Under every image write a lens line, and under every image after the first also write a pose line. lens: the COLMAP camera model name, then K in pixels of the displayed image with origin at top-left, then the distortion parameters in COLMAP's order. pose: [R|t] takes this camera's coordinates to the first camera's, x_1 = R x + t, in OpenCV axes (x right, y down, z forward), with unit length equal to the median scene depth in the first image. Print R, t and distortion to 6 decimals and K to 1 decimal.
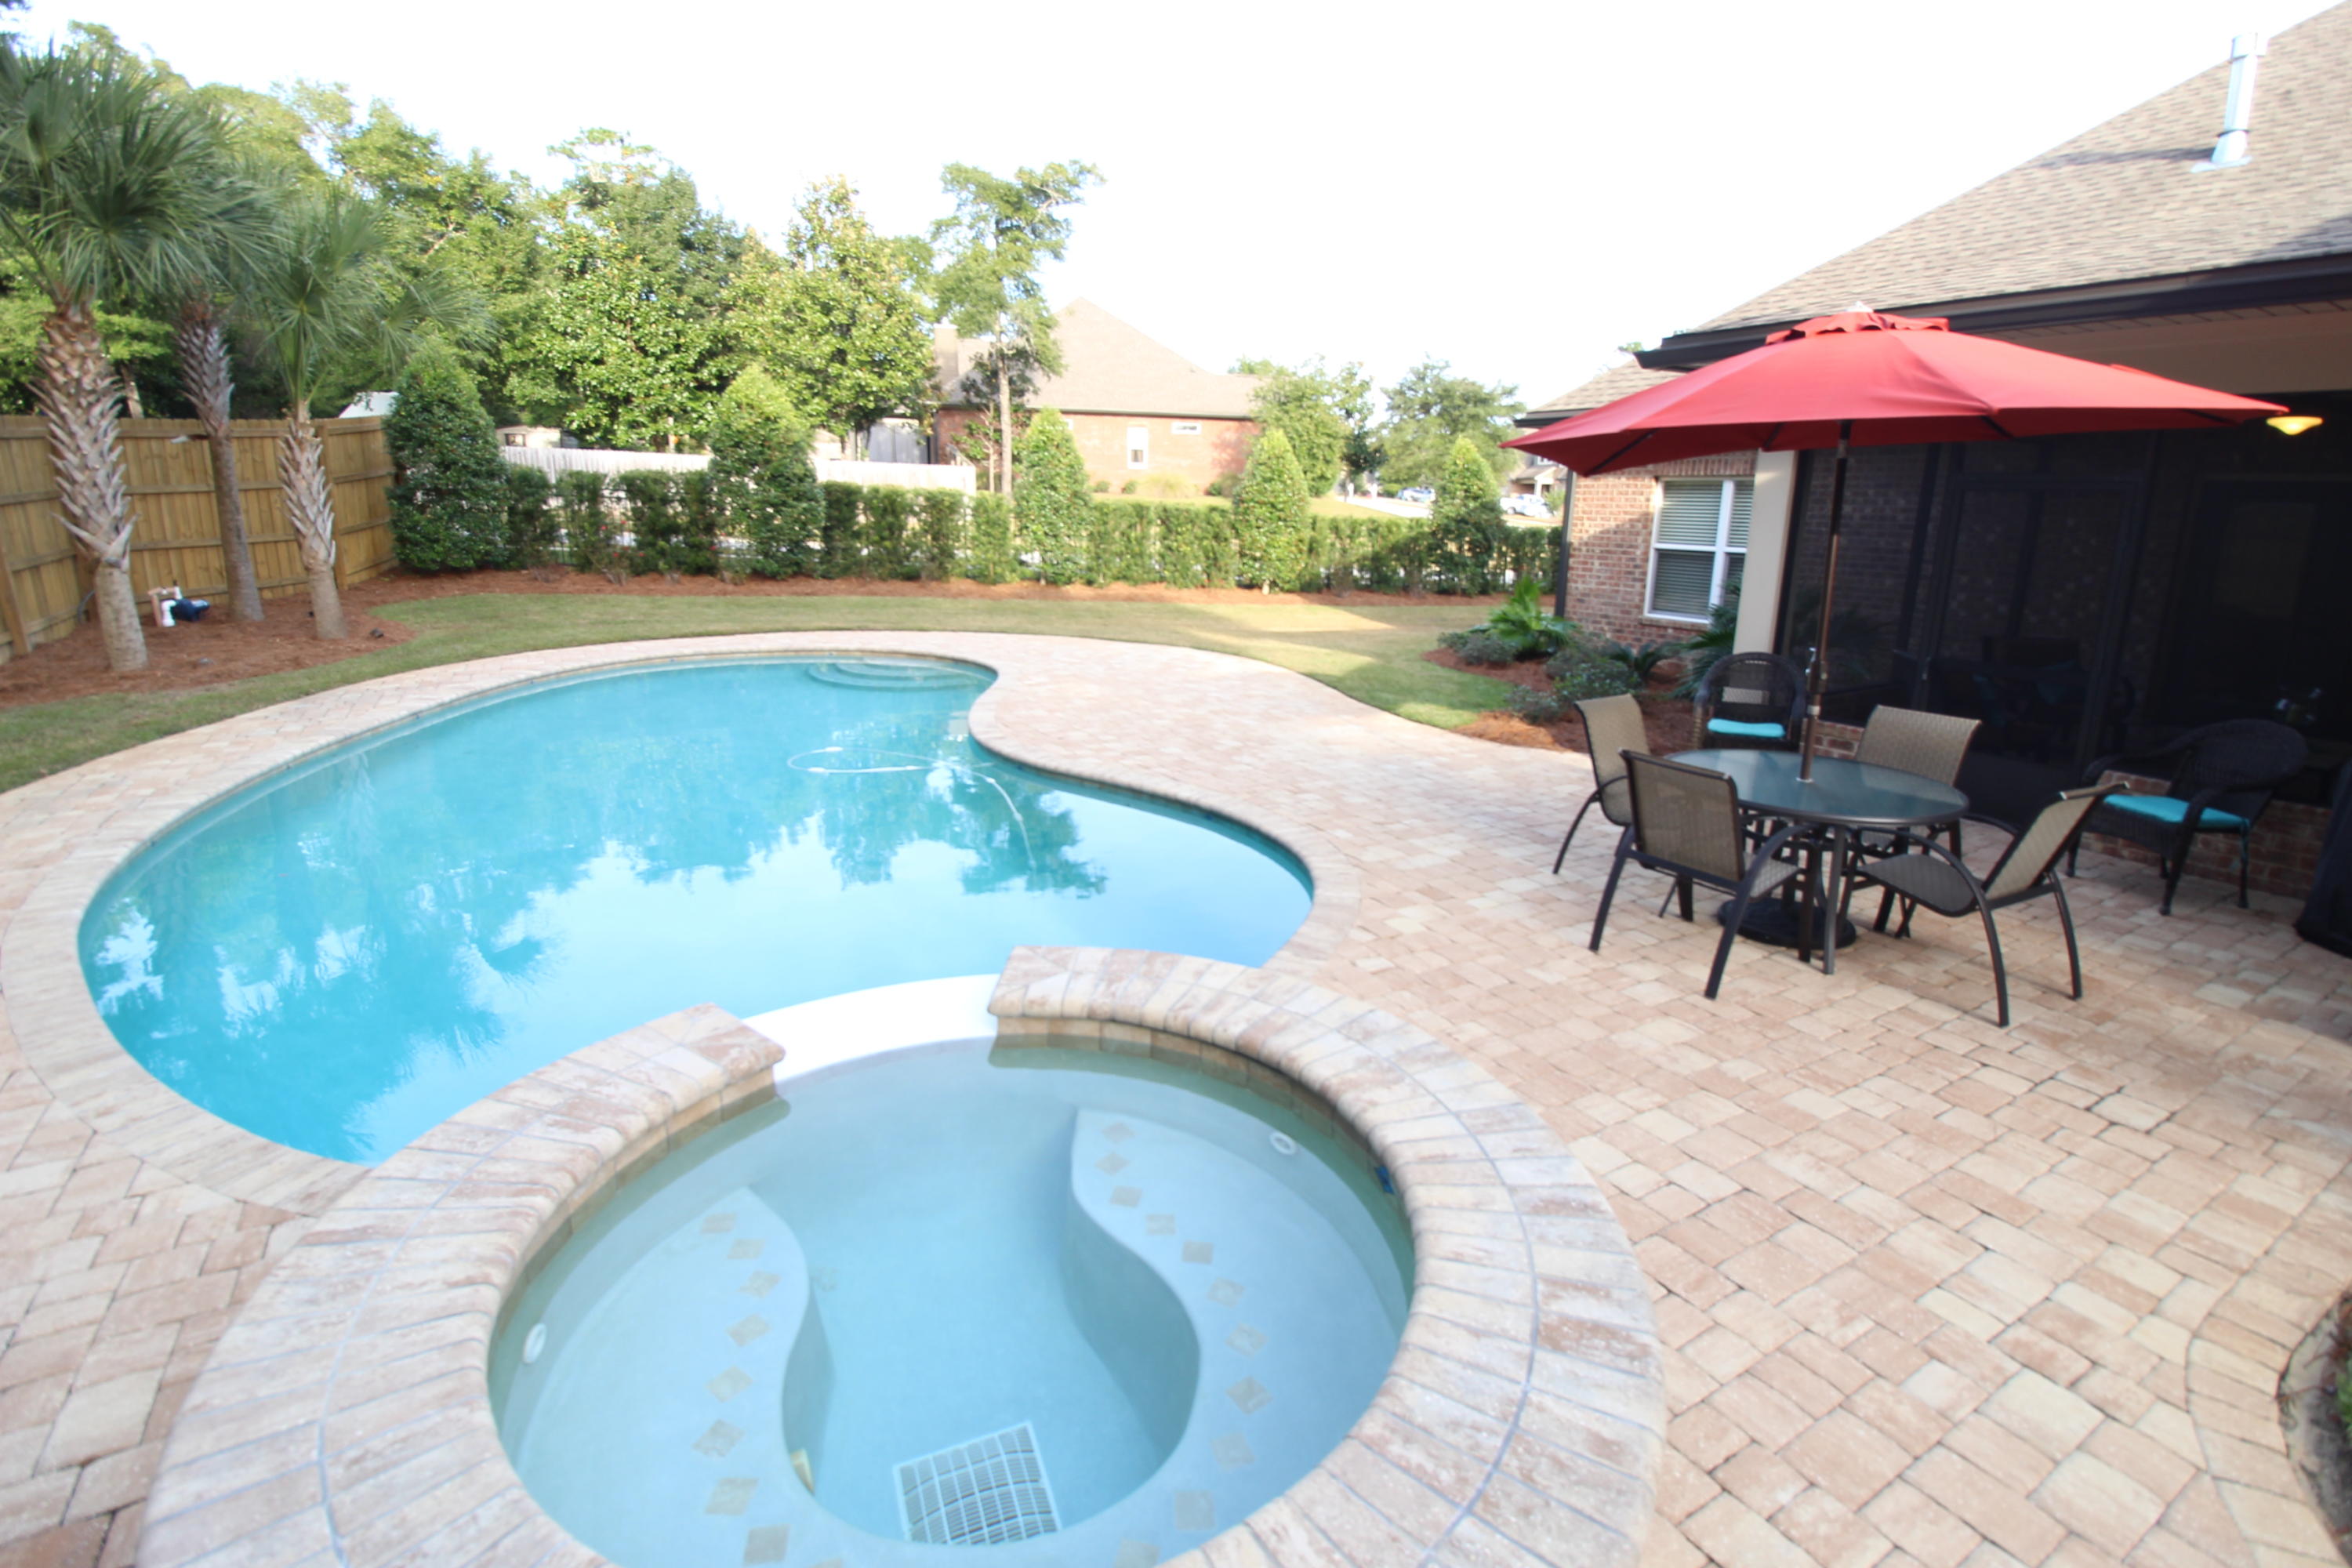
lens RADIAL K [[1089.9, 0, 1178.1], [0, 1089.9, 753.1], [0, 0, 1]] dist [-0.001438, -0.012399]
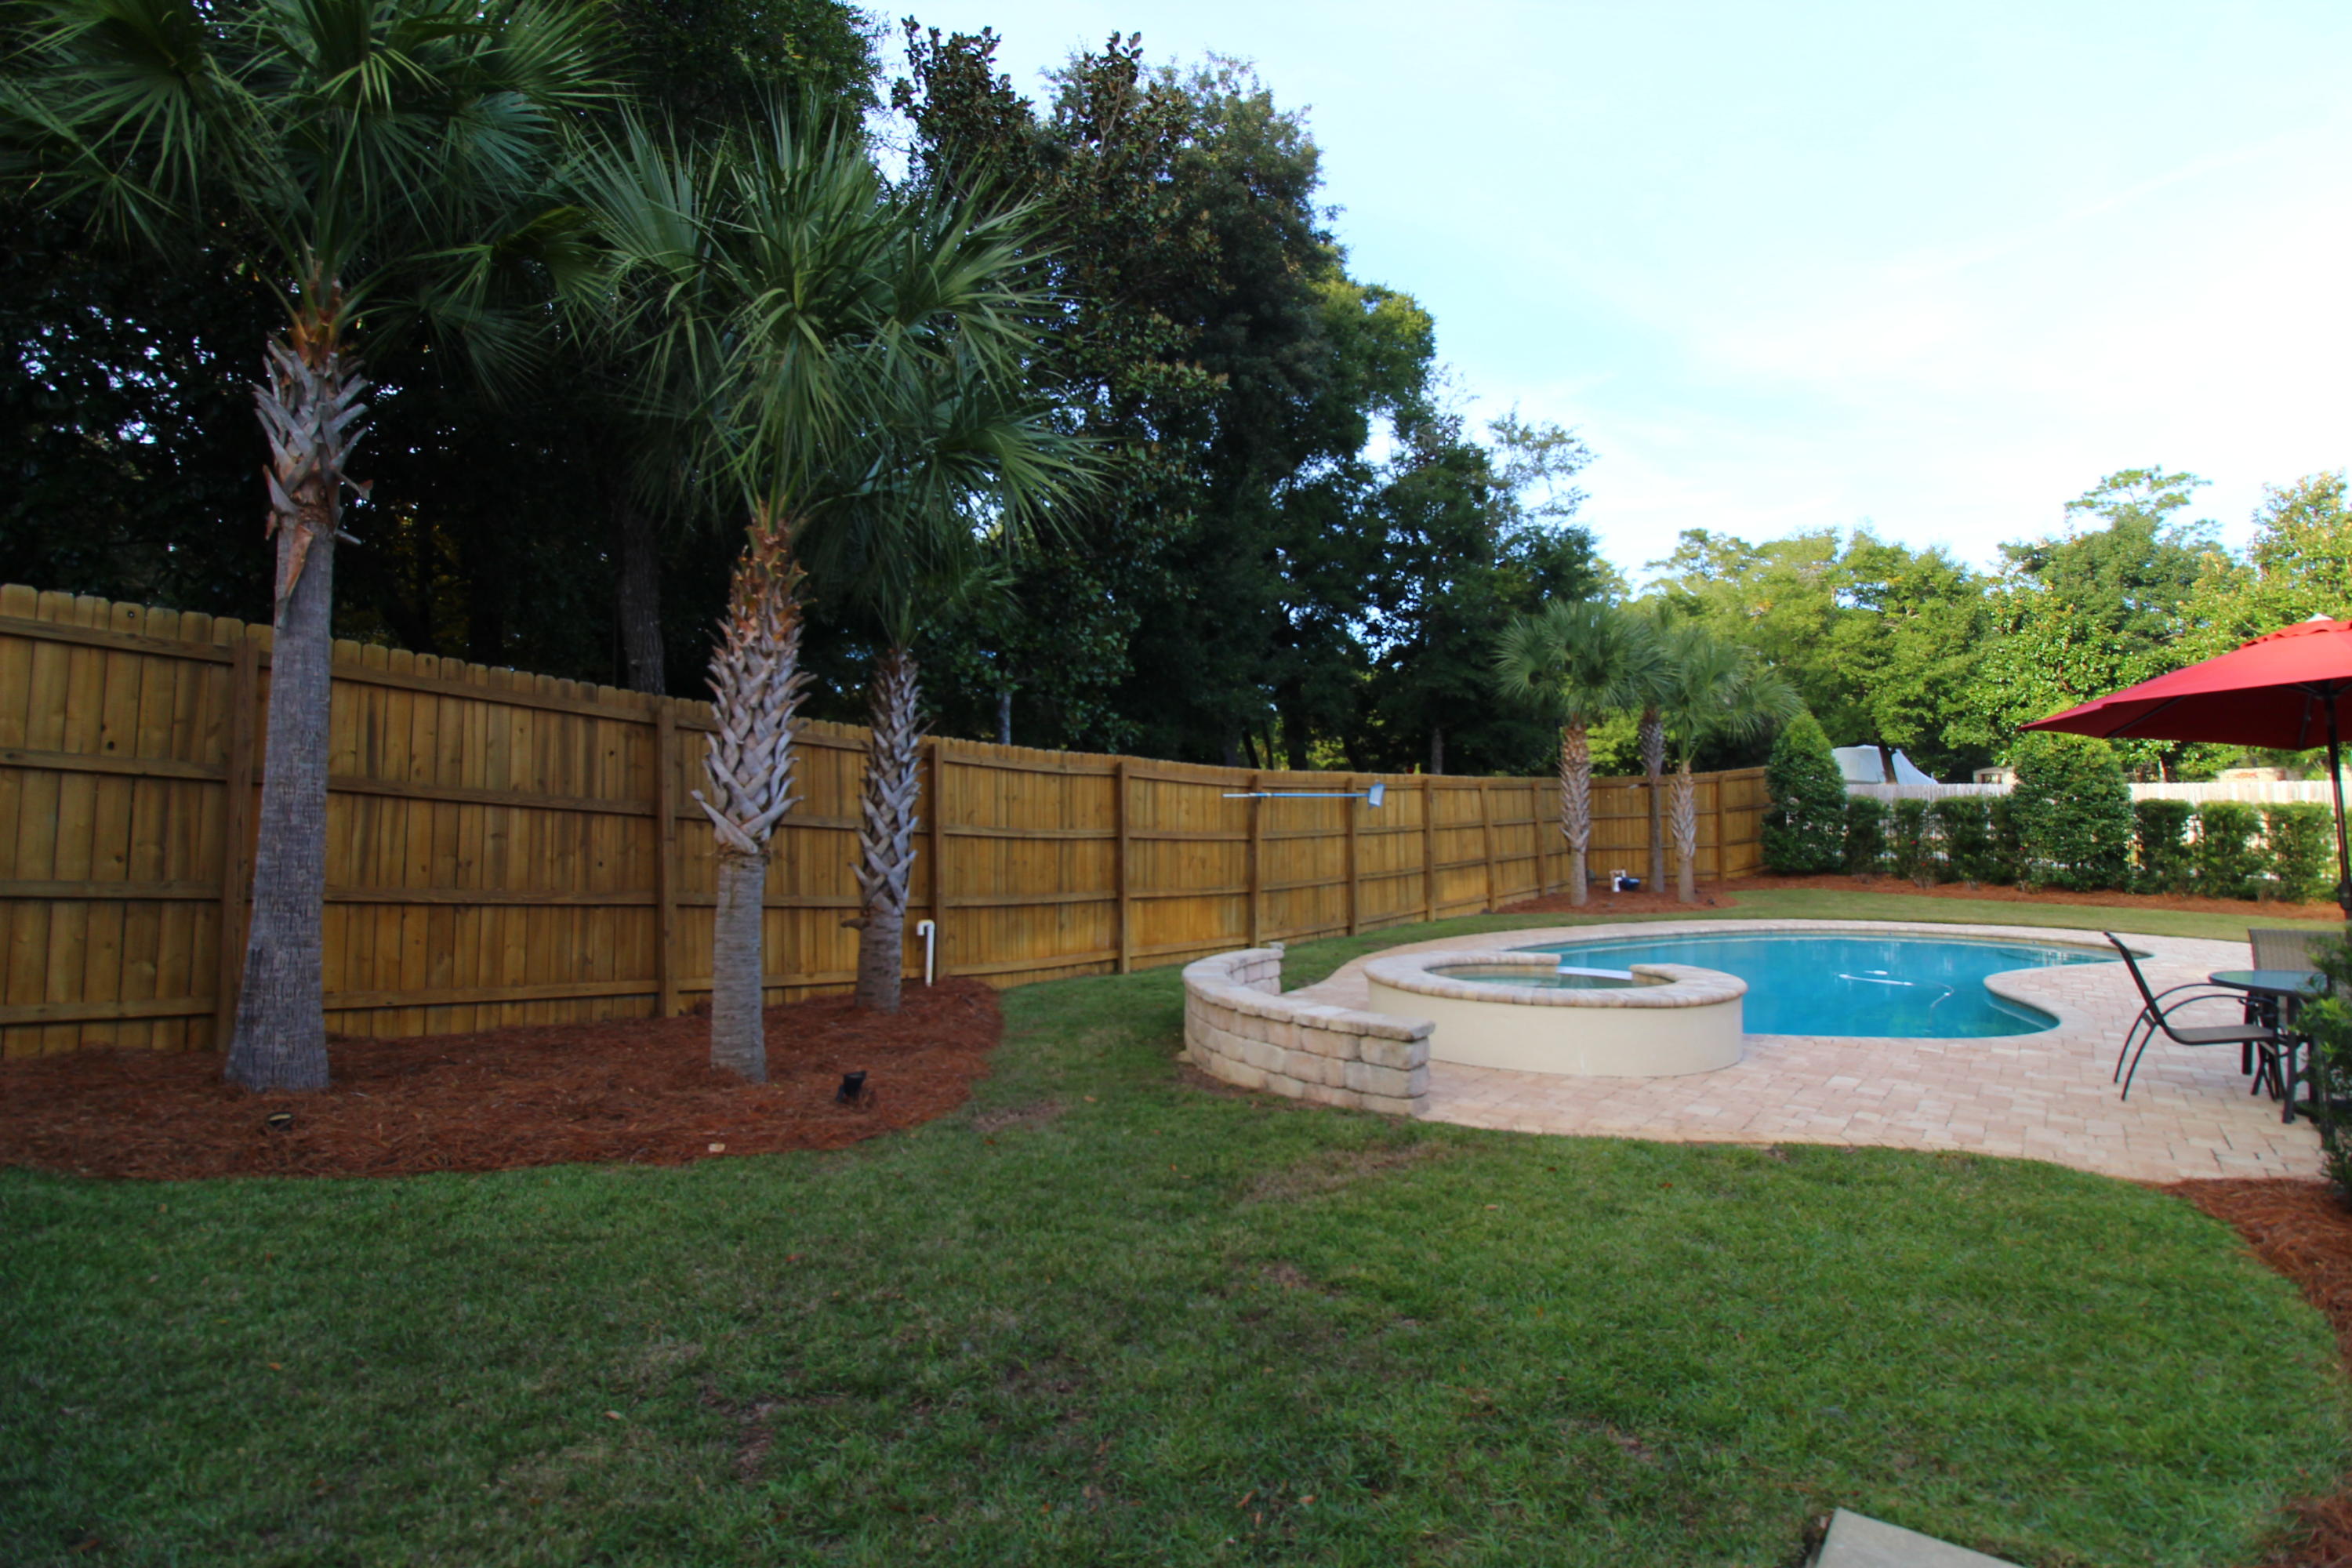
lens RADIAL K [[1089.9, 0, 1178.1], [0, 1089.9, 753.1], [0, 0, 1]] dist [-0.001438, -0.012399]
pose [[0.336051, -0.078883, -0.938535, 0.194996], [-0.212858, 0.964343, -0.157268, 0.037018], [0.917476, 0.252625, 0.307277, -0.095677]]
